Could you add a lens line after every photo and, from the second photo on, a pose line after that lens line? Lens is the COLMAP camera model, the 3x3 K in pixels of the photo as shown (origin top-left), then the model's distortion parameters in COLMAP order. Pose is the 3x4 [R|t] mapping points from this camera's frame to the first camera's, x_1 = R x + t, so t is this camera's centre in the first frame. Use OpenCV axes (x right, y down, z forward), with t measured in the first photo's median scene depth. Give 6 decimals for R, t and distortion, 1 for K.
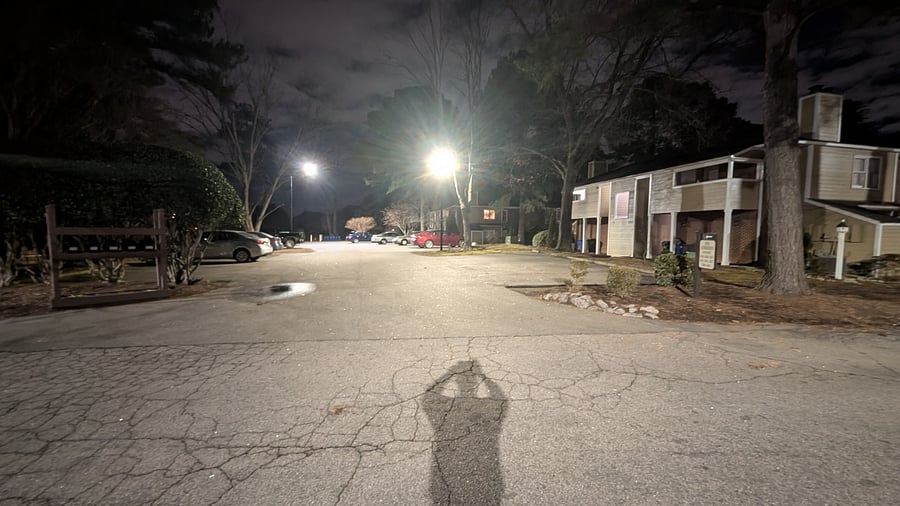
lens RADIAL K [[371.2, 0, 450.0], [0, 371.2, 253.0], [0, 0, 1]] dist [0.000871, 0.000224]
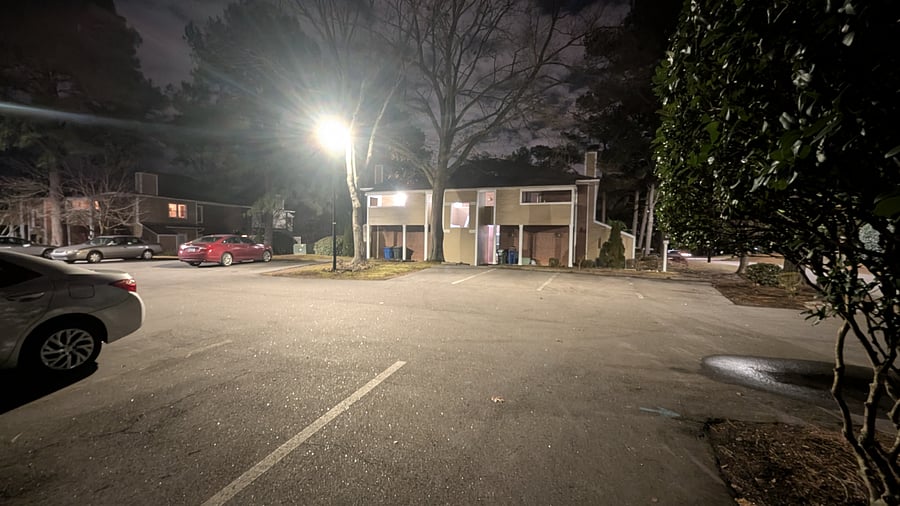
lens RADIAL K [[371.2, 0, 450.0], [0, 371.2, 253.0], [0, 0, 1]] dist [0.000871, 0.000224]
pose [[0.571434, -0.036399, 0.819841, -0.462795], [0.038676, 0.999100, 0.017400, -0.039768], [-0.819736, 0.021765, 0.572327, 0.431870]]
